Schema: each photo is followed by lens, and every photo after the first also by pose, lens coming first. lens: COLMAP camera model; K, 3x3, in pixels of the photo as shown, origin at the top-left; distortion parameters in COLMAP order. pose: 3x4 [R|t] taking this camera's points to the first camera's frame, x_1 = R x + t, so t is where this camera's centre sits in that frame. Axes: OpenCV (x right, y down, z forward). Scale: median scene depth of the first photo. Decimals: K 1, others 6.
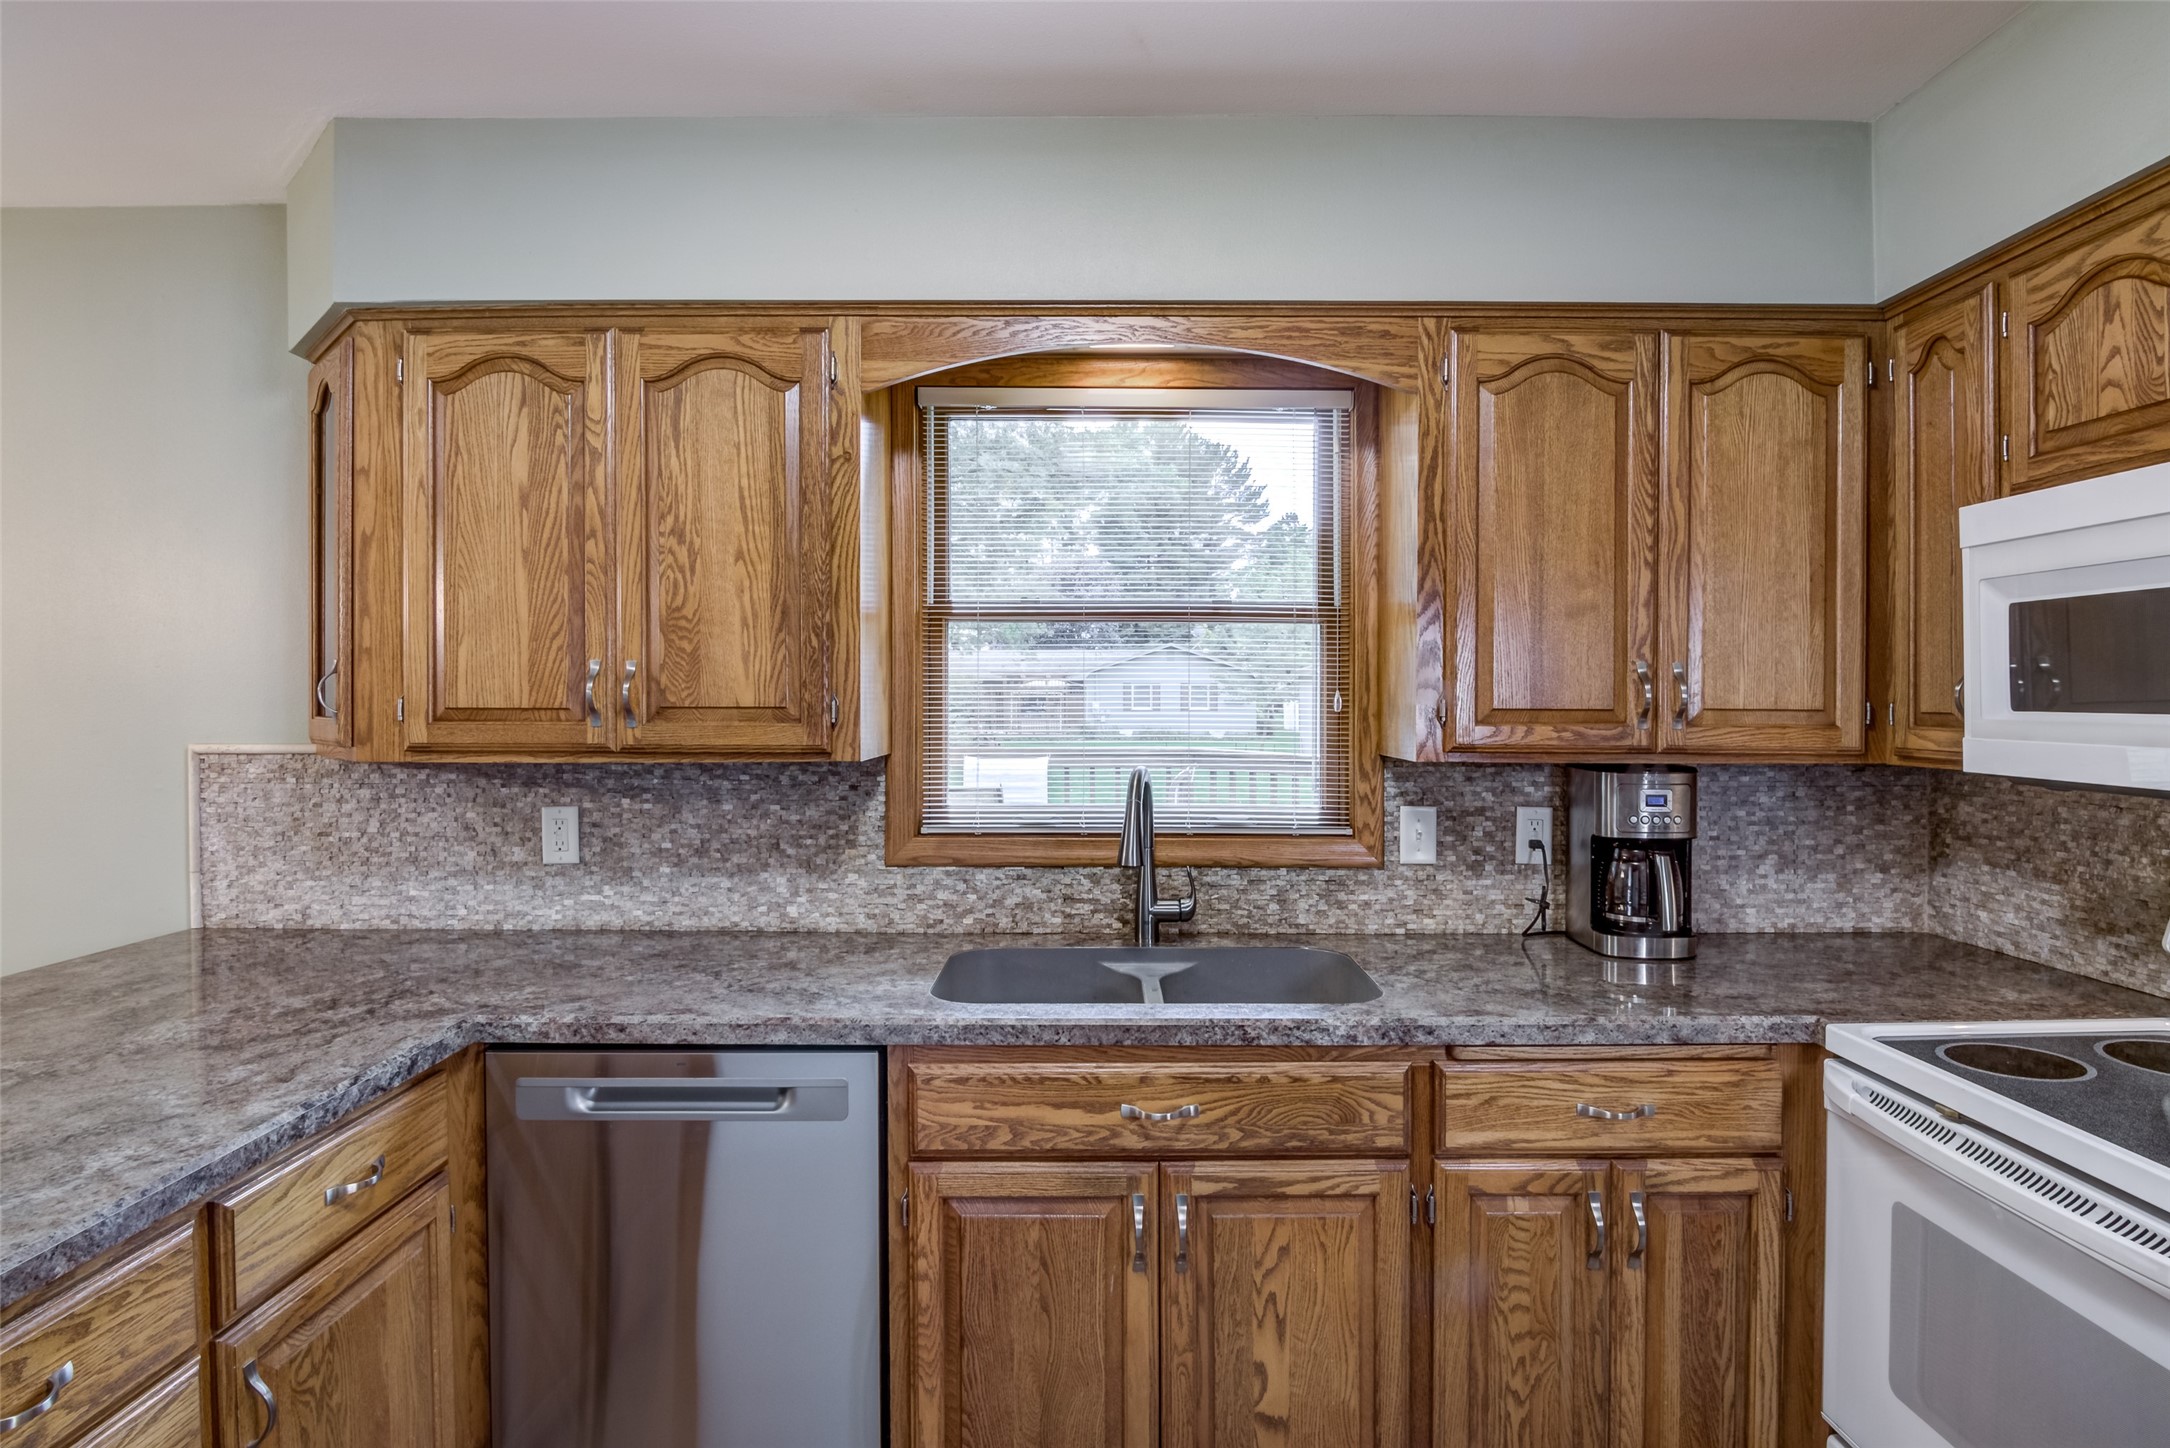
lens RADIAL K [[1163.2, 0, 1077.4], [0, 1163.2, 700.5], [0, 0, 1]] dist [0.000433, -0.010228]
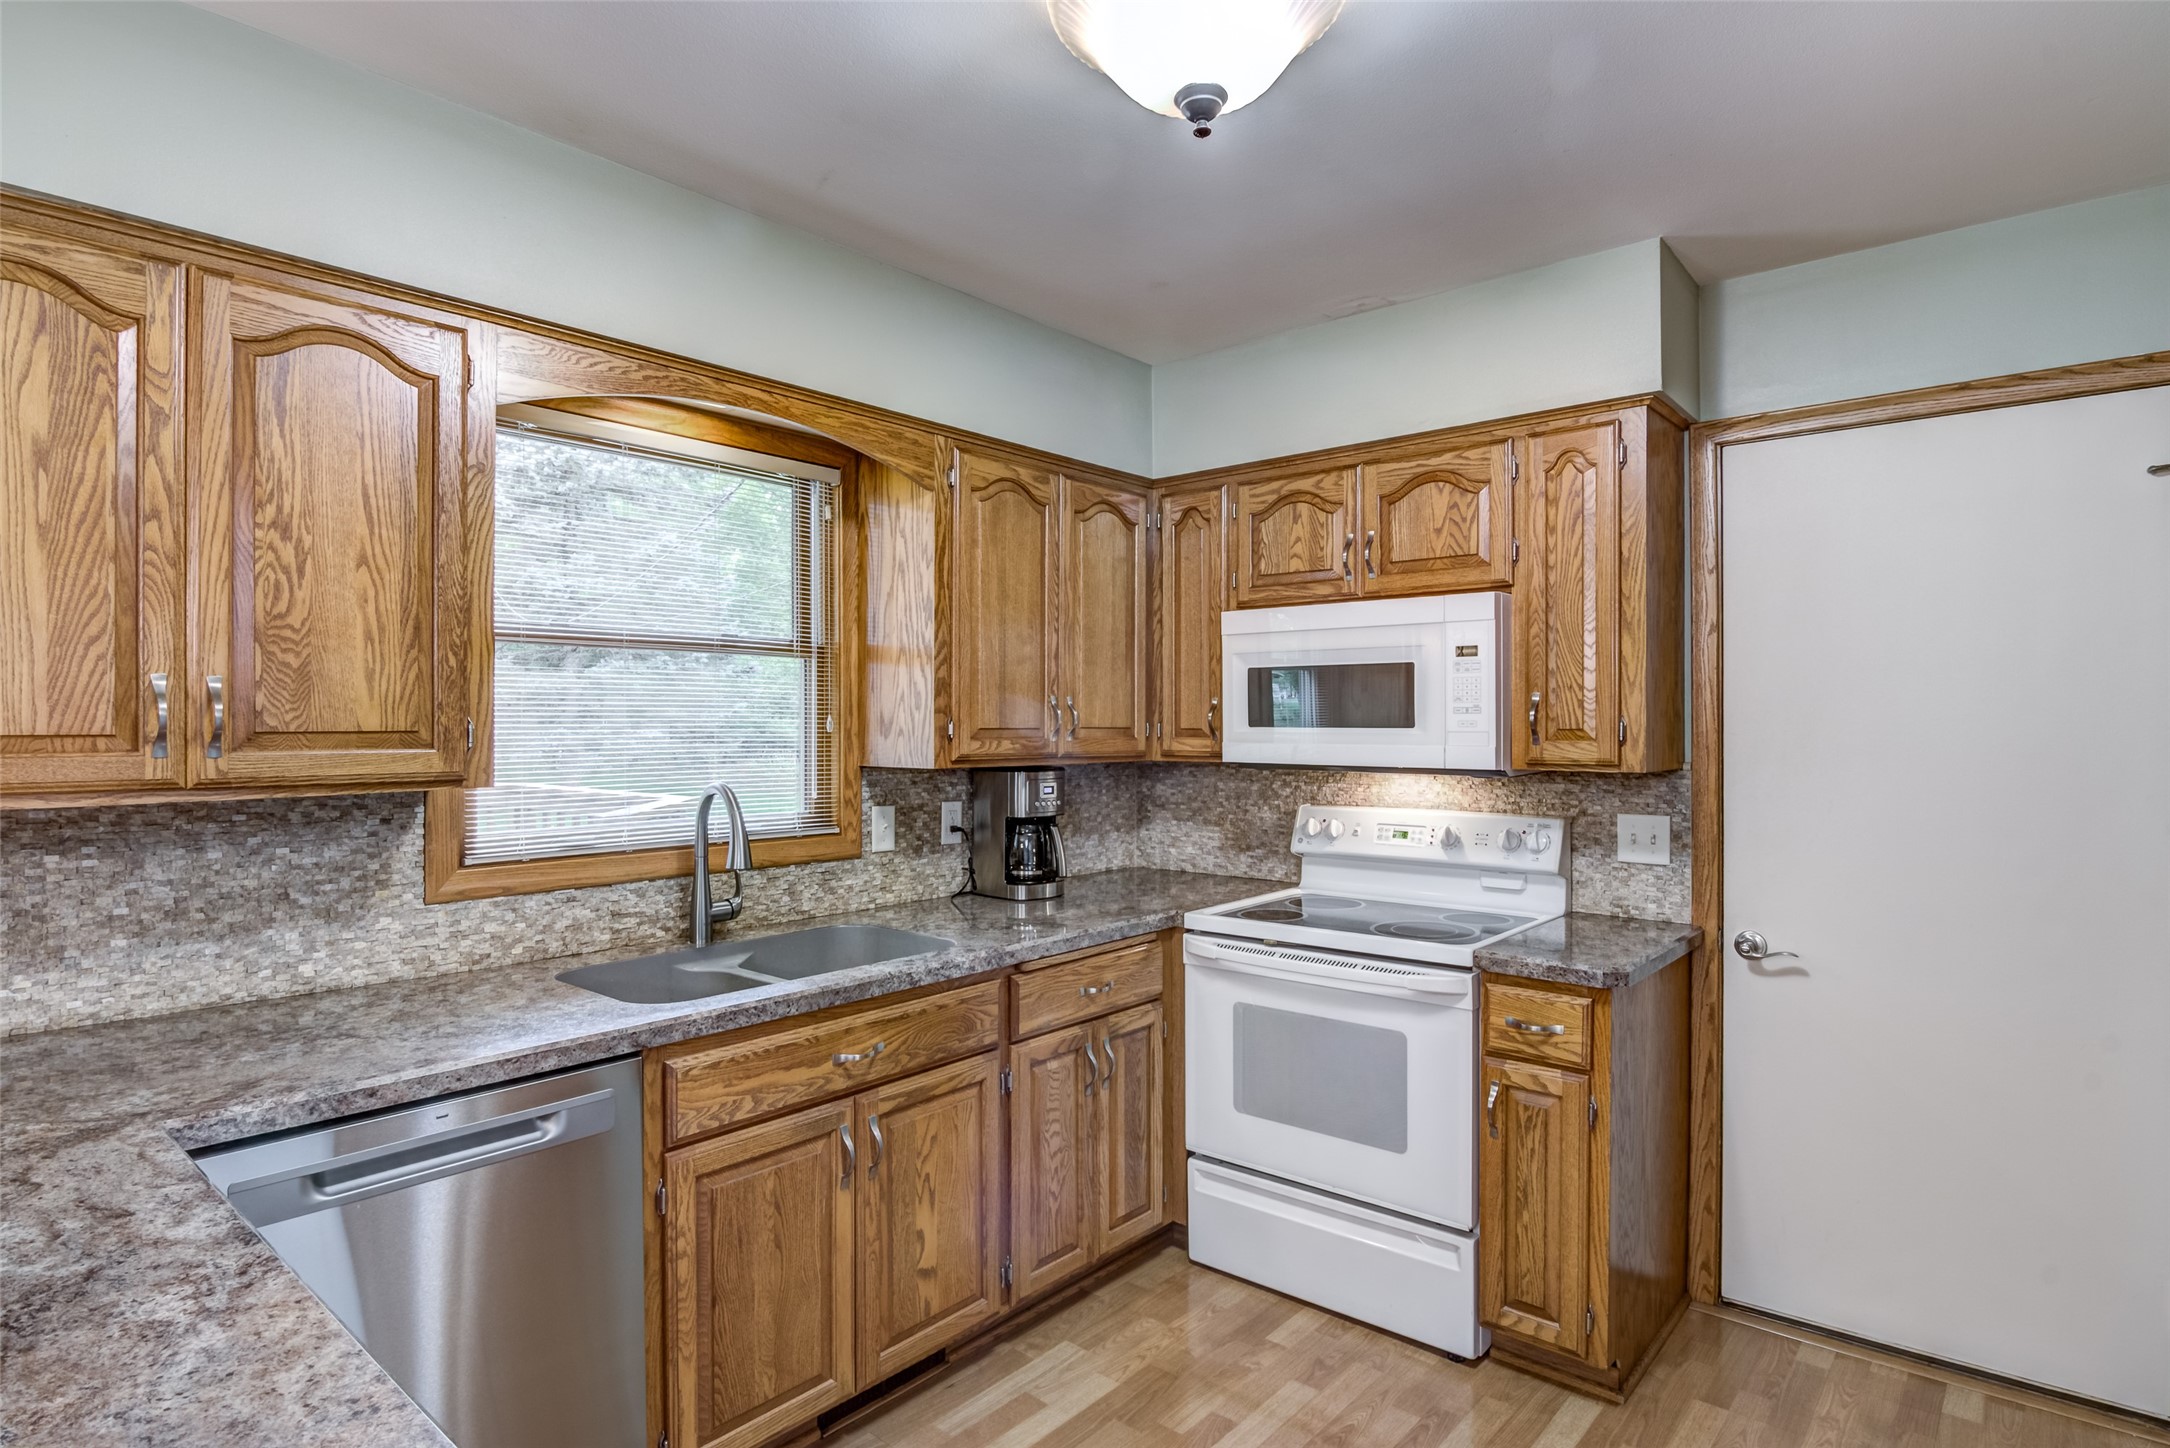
lens RADIAL K [[1163.2, 0, 1080.0], [0, 1163.2, 720.6], [0, 0, 1]] dist [0.000433, -0.010228]
pose [[0.653343, -0.001299, 0.757061, -0.604841], [0.004208, 0.999989, -0.001916, 0.001238], [-0.757050, 0.004437, 0.653342, 0.007802]]
